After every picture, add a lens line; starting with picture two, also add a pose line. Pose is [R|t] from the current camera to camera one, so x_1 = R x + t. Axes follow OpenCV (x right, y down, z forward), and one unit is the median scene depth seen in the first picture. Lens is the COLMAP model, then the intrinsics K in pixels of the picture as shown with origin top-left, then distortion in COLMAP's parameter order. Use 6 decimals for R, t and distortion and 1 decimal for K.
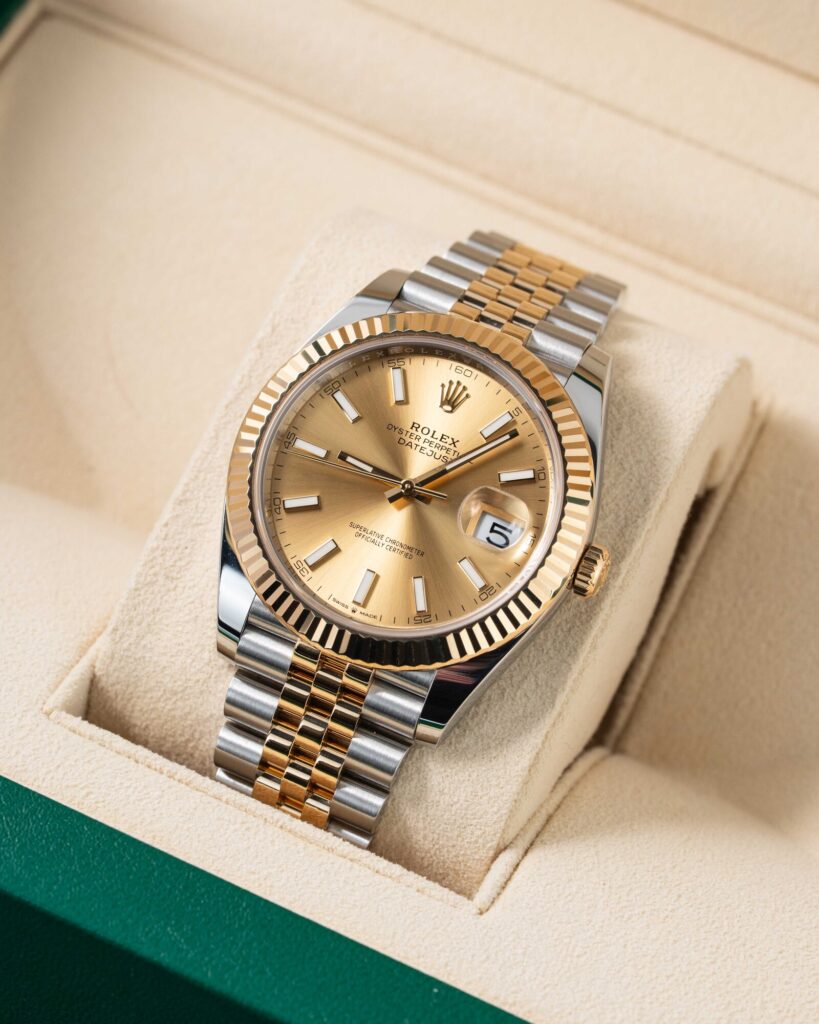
lens RADIAL K [[5799.1, 0, 413.8], [0, 5799.1, 502.8], [0, 0, 1]] dist [0.153520, 0.000000]
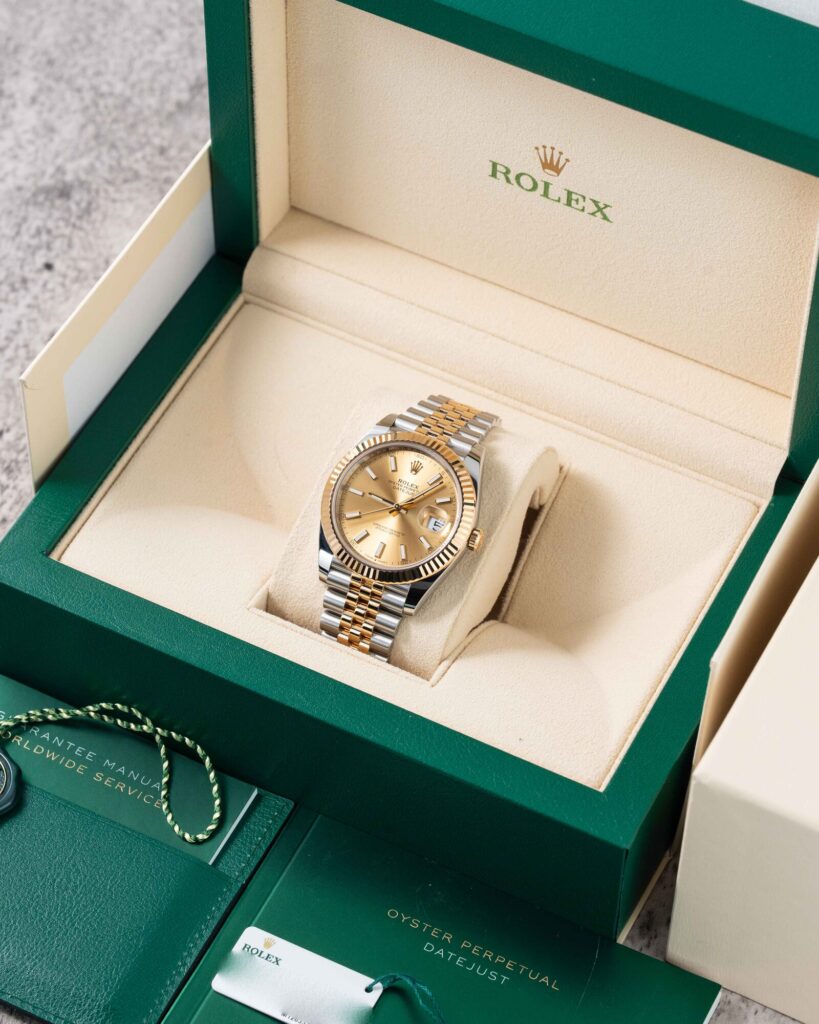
lens RADIAL K [[5799.1, 0, 408.3], [0, 5799.1, 512.5], [0, 0, 1]] dist [0.153520, 0.000000]
pose [[0.996966, -0.032554, -0.070703, 0.166850], [0.031394, 0.999355, -0.017453, 0.040189], [0.071226, 0.015181, 0.997345, -1.319227]]
